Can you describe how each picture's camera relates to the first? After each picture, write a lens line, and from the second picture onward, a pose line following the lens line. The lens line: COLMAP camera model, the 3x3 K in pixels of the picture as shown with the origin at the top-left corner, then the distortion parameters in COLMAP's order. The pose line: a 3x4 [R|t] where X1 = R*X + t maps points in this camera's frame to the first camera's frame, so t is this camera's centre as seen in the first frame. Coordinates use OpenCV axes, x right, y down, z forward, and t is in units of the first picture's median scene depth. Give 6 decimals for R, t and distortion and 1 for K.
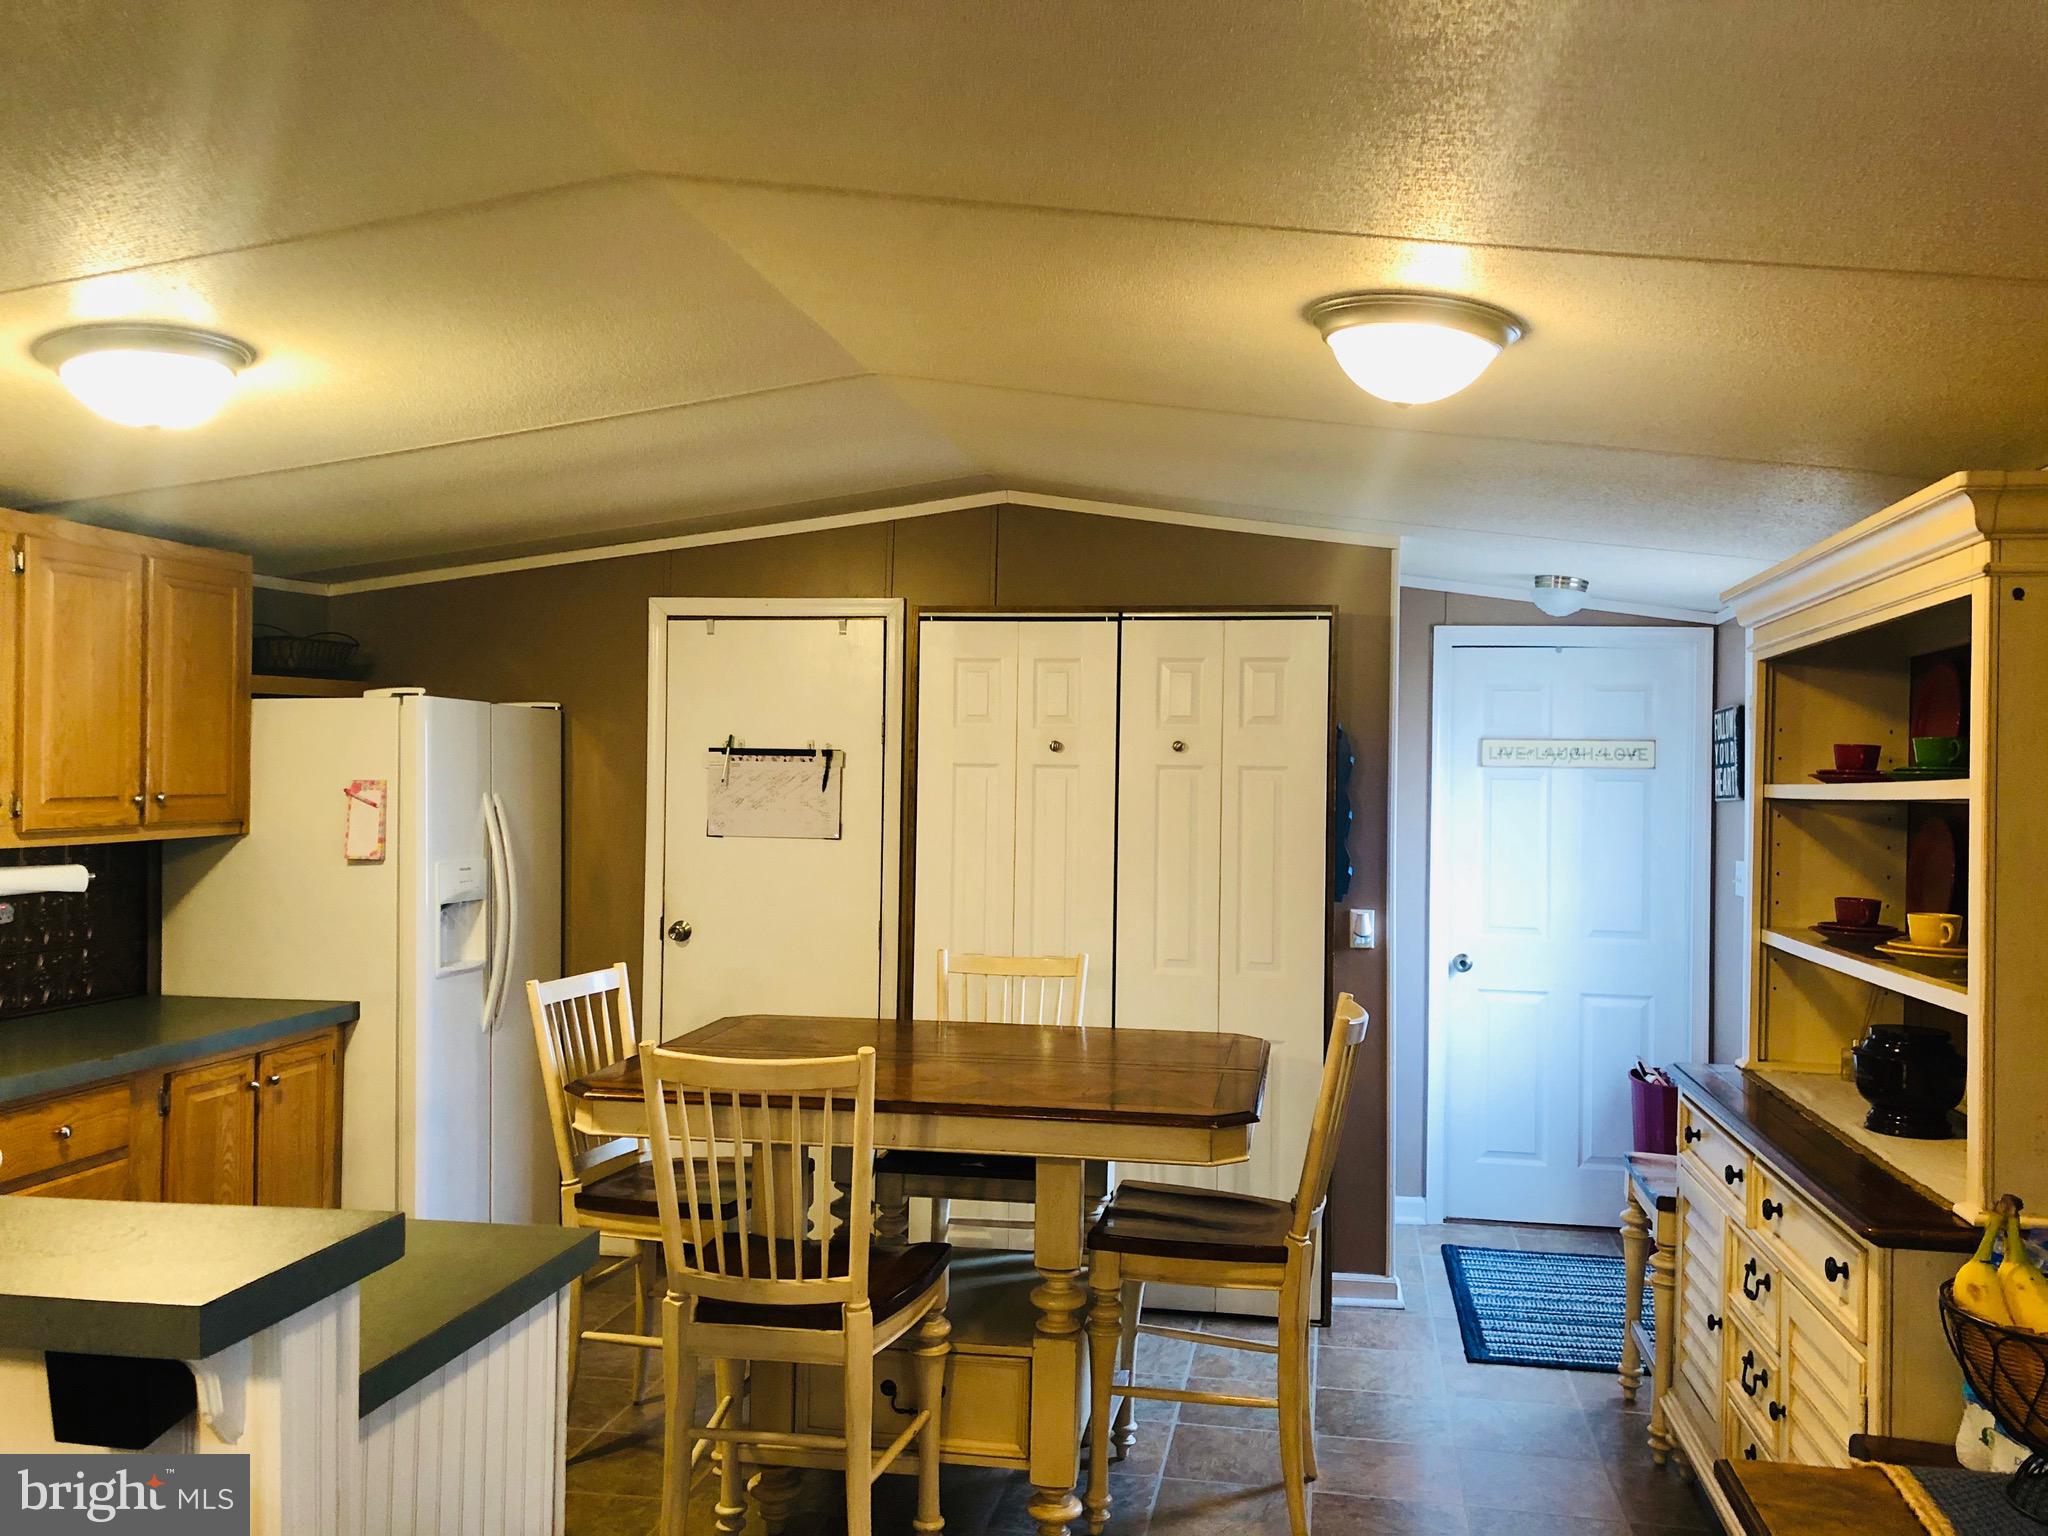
lens RADIAL K [[1688.8, 0, 1025.9], [0, 1688.8, 761.4], [0, 0, 1]] dist [0.032325, -0.006490]
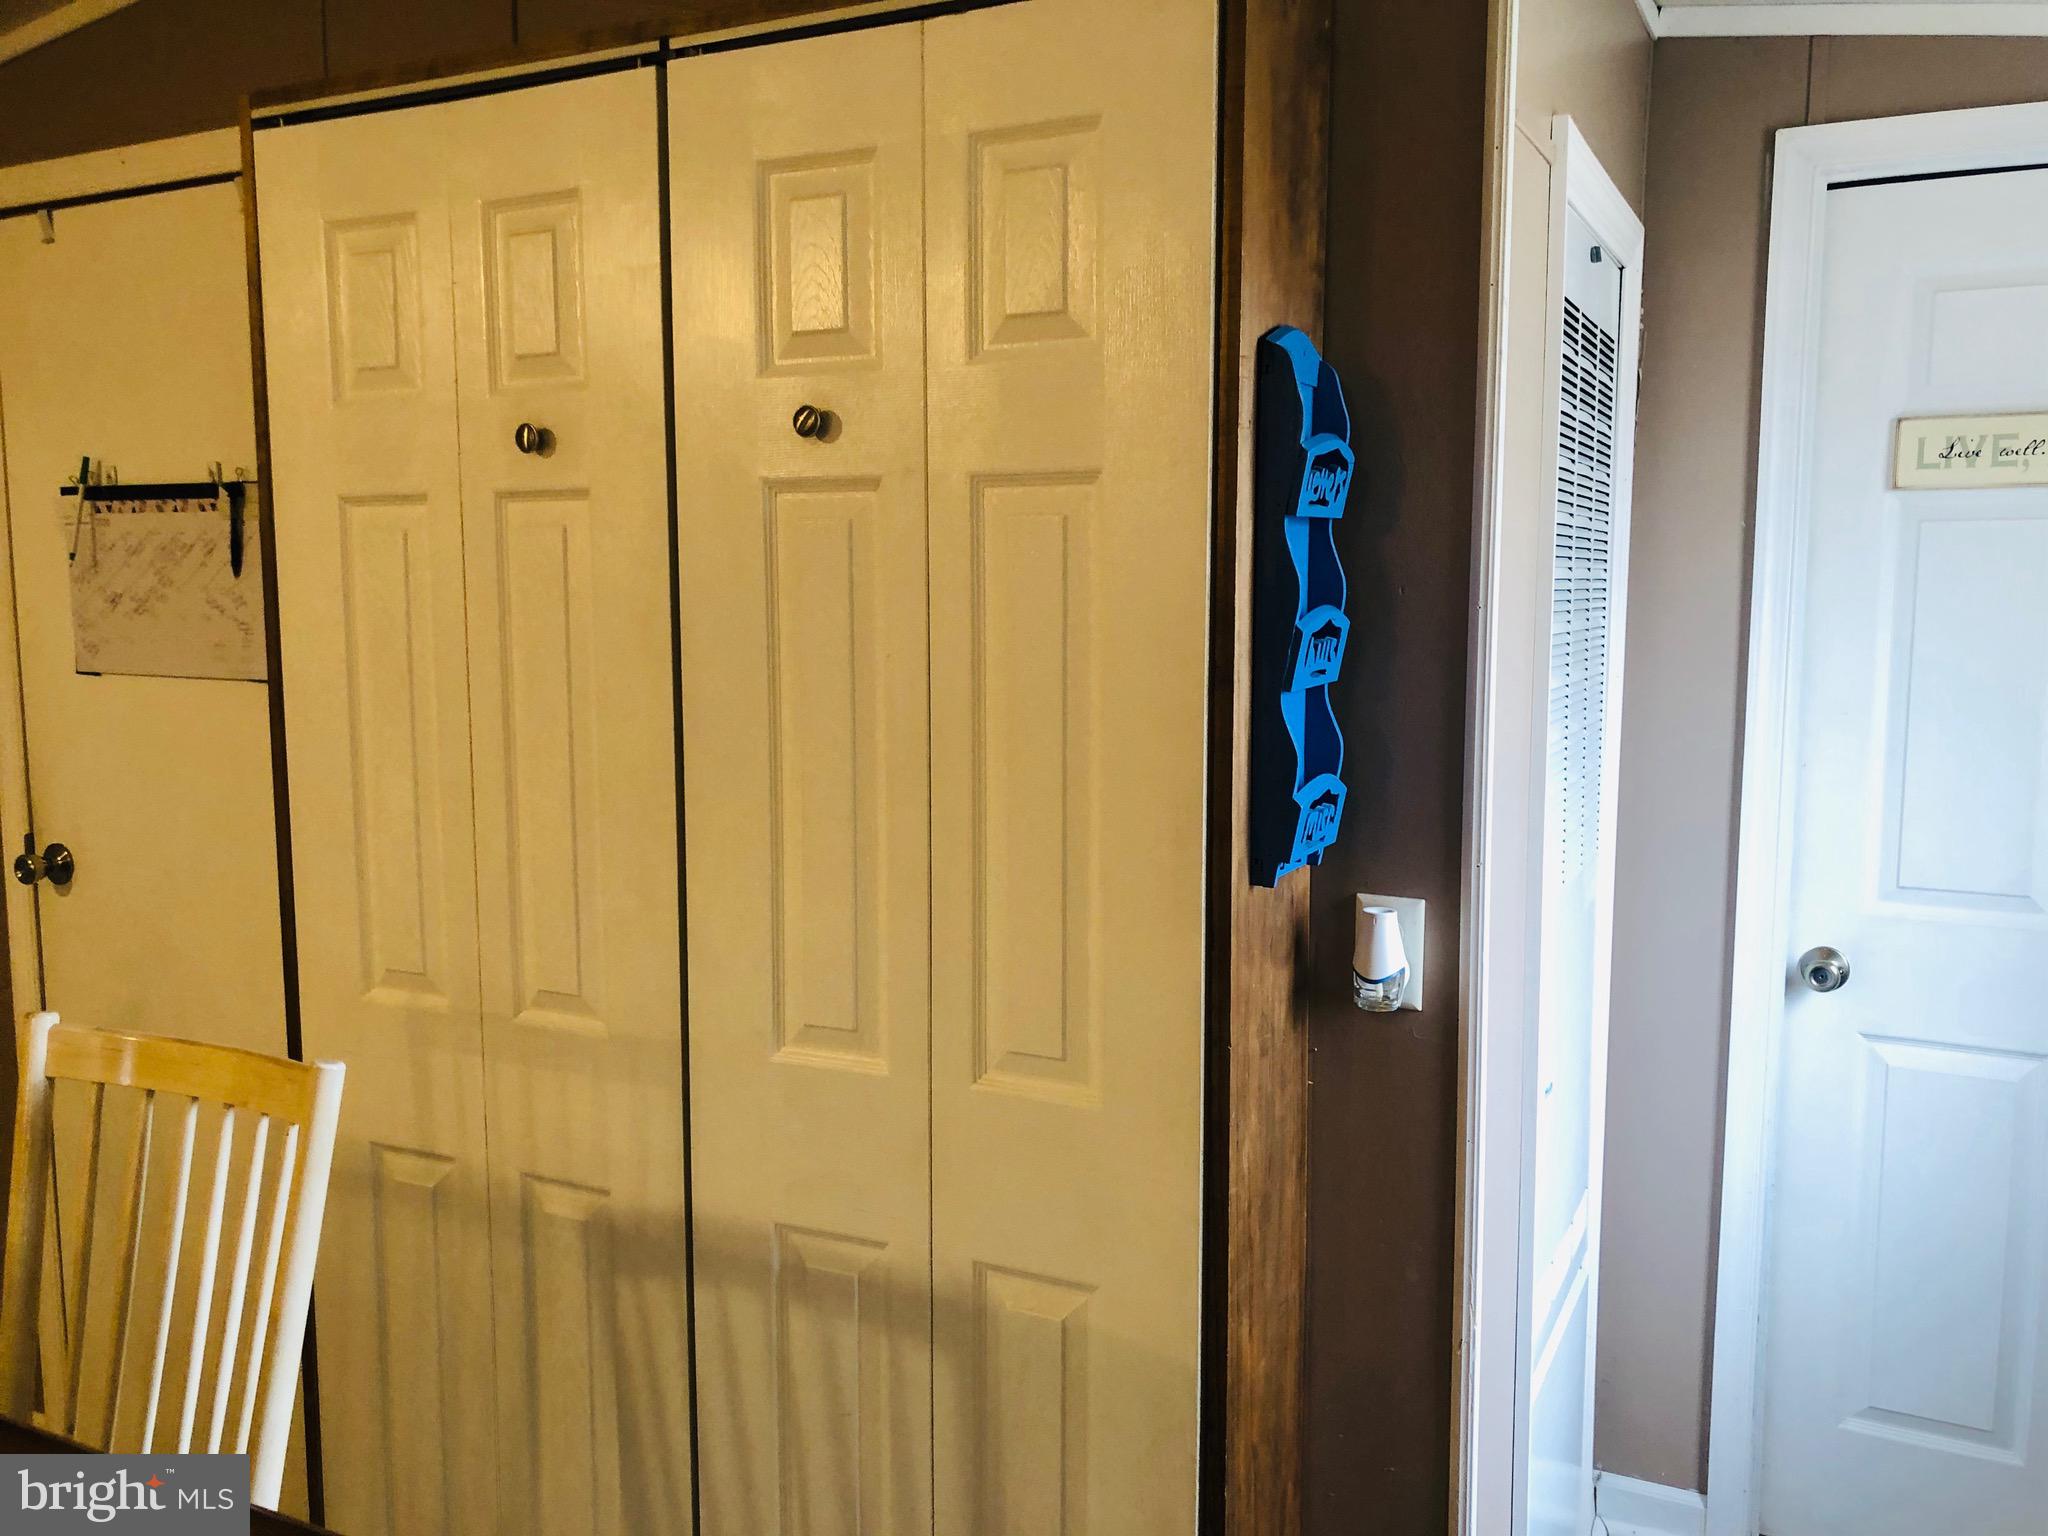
lens RADIAL K [[1688.8, 0, 1024.3], [0, 1688.8, 780.7], [0, 0, 1]] dist [0.032325, -0.006490]
pose [[0.958129, 0.018137, -0.285763, 0.212645], [0.018085, 0.992166, 0.123607, 0.019772], [0.285766, -0.123599, 0.950295, 0.621739]]
